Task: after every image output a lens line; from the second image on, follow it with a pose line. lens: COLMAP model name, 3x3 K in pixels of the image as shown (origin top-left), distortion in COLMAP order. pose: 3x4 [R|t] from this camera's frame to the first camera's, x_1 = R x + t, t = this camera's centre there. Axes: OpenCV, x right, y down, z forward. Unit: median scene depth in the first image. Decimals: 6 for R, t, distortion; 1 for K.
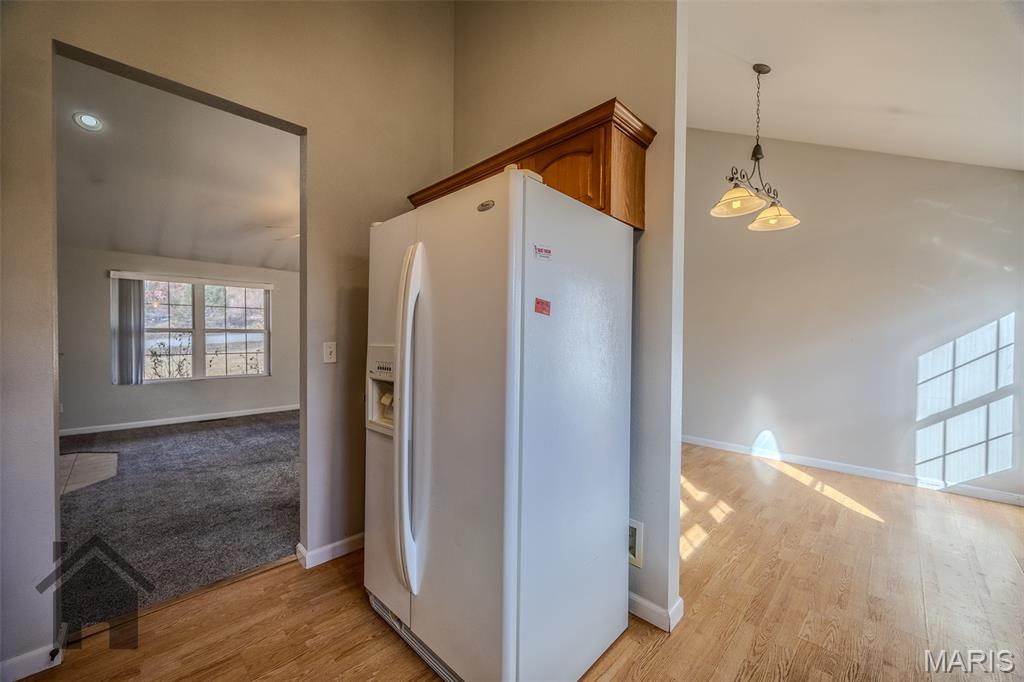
lens RADIAL K [[390.6, 0, 510.7], [0, 390.6, 342.2], [0, 0, 1]] dist [-0.001897, 0.000048]
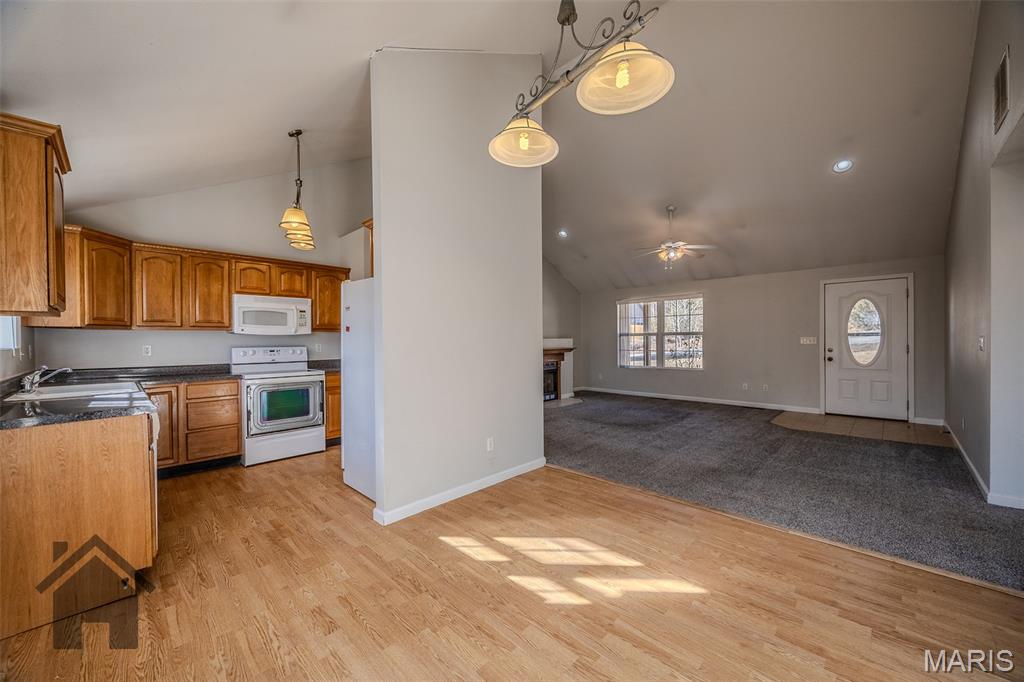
lens RADIAL K [[390.6, 0, 510.8], [0, 390.6, 341.7], [0, 0, 1]] dist [-0.001897, 0.000048]
pose [[0.003252, -0.001842, -0.999993, 0.663270], [-0.001876, 0.999997, -0.001848, 0.000621], [0.999993, 0.001882, 0.003248, 0.508511]]
